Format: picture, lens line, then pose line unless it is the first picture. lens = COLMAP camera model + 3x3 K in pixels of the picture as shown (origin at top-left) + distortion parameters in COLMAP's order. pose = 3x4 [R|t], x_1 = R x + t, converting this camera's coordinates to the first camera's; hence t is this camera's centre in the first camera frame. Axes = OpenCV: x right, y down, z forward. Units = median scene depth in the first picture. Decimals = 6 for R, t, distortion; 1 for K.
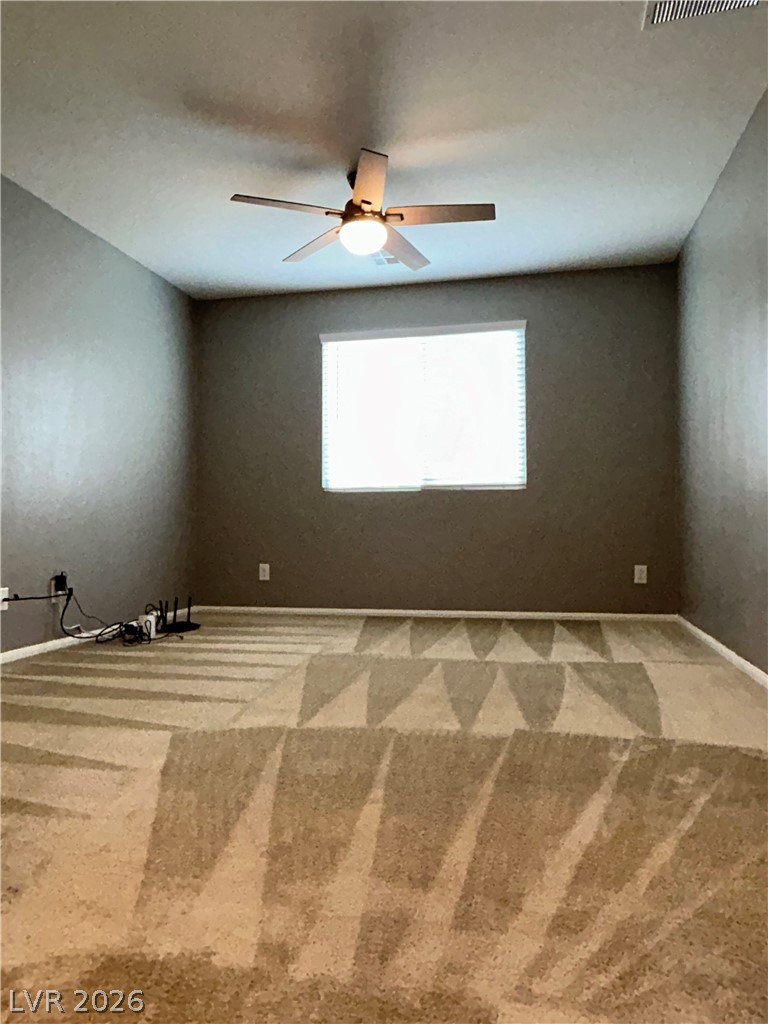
lens RADIAL K [[693.6, 0, 383.3], [0, 693.6, 509.7], [0, 0, 1]] dist [-0.003646, -0.001112]
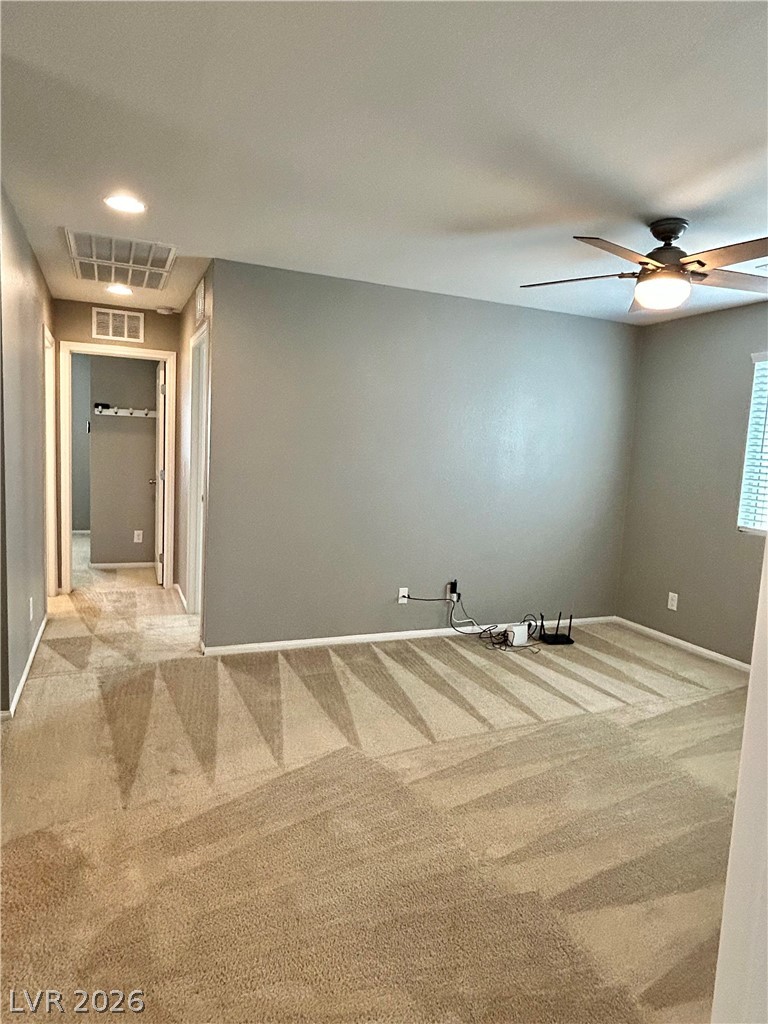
lens RADIAL K [[634.8, 0, 382.4], [0, 634.8, 514.3], [0, 0, 1]] dist [0.011703, -0.000362]
pose [[0.574374, 0.122373, -0.809394, 0.436371], [-0.034705, 0.991514, 0.125280, -0.186331], [0.817857, -0.043868, 0.573747, 0.202174]]
